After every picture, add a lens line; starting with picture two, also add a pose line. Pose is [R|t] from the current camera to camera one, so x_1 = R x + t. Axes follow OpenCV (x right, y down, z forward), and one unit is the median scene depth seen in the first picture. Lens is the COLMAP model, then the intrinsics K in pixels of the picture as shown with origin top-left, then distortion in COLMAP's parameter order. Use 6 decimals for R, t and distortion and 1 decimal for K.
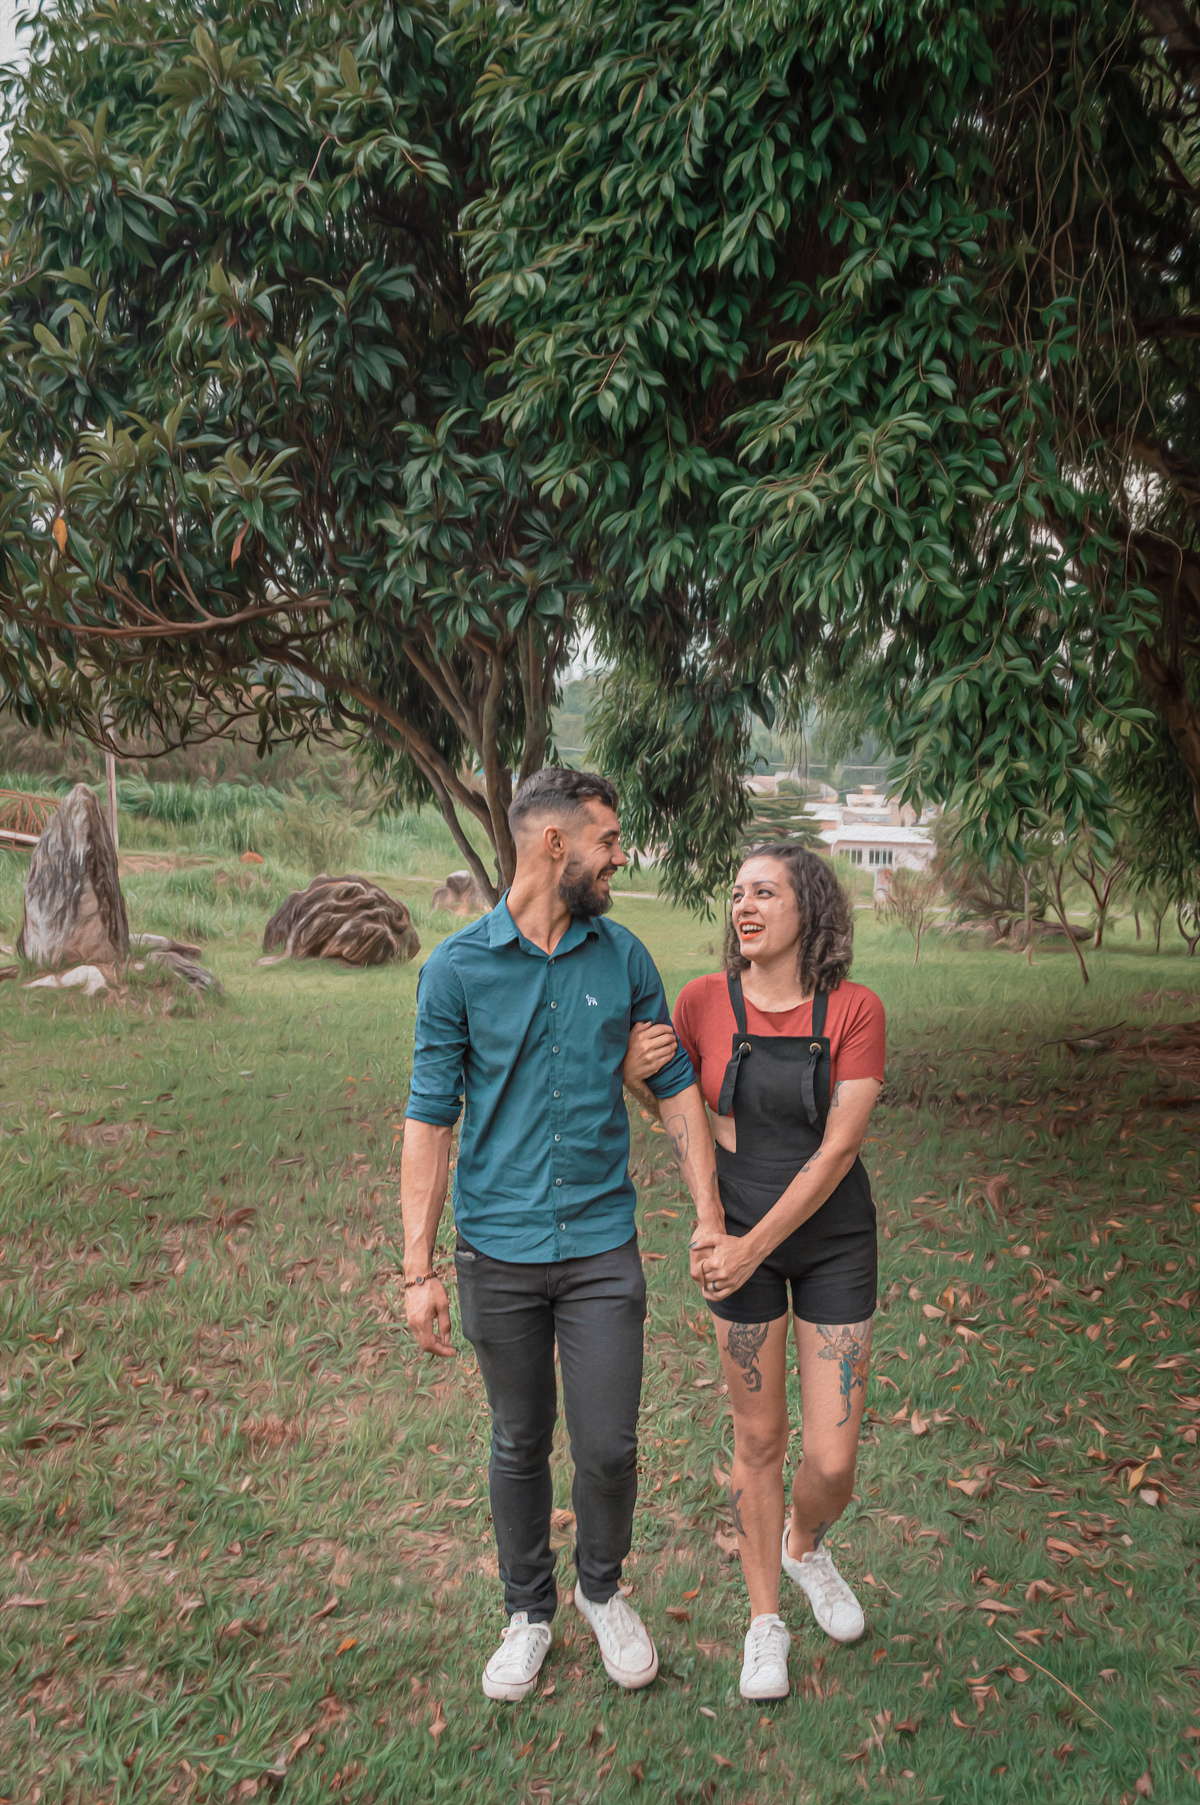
lens RADIAL K [[1721.1, 0, 606.4], [0, 1721.1, 910.5], [0, 0, 1]] dist [-0.002117, 0.000000]
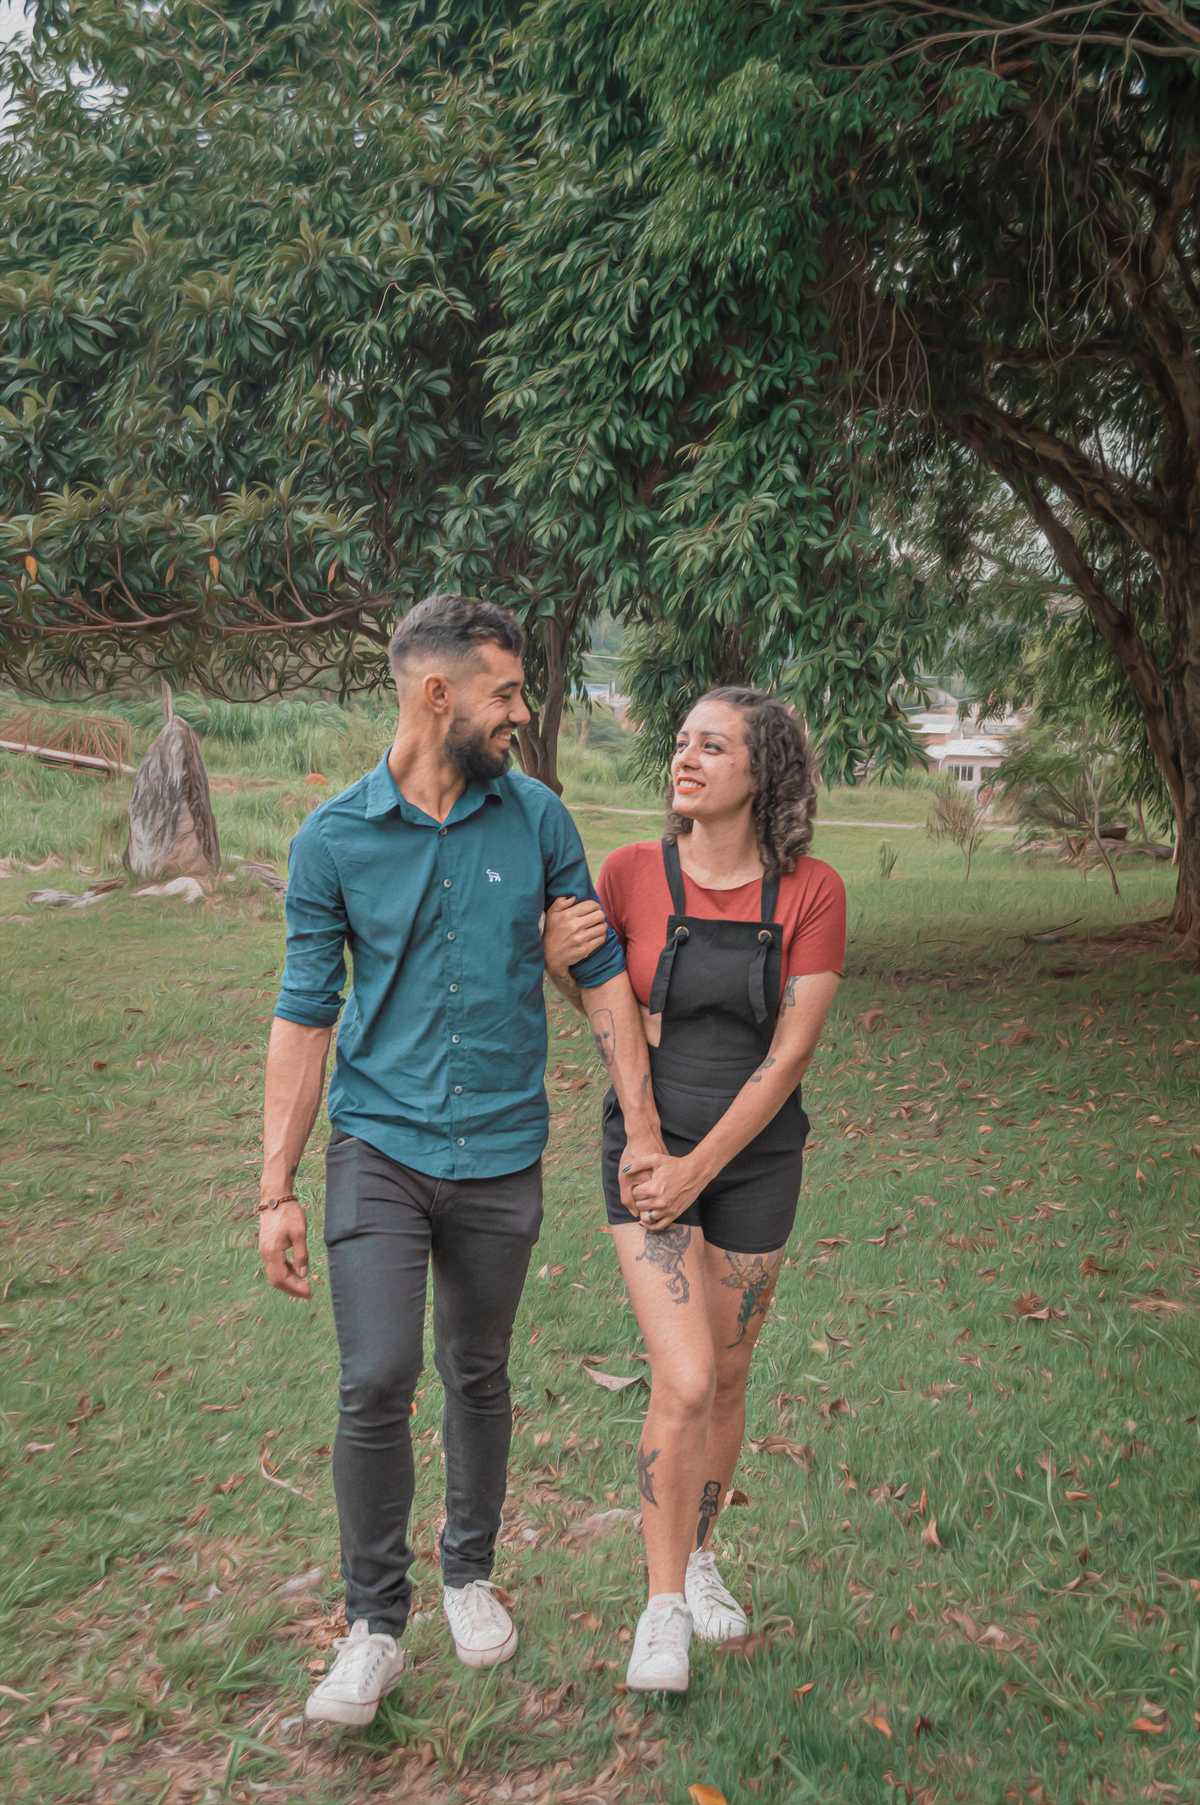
lens RADIAL K [[1855.2, 0, 598.4], [0, 1855.2, 908.1], [0, 0, 1]] dist [0.019494, 0.000000]
pose [[0.998672, -0.003515, -0.051403, 0.105289], [0.005583, 0.999179, 0.040135, 0.014631], [0.051220, -0.040369, 0.997871, -0.658399]]
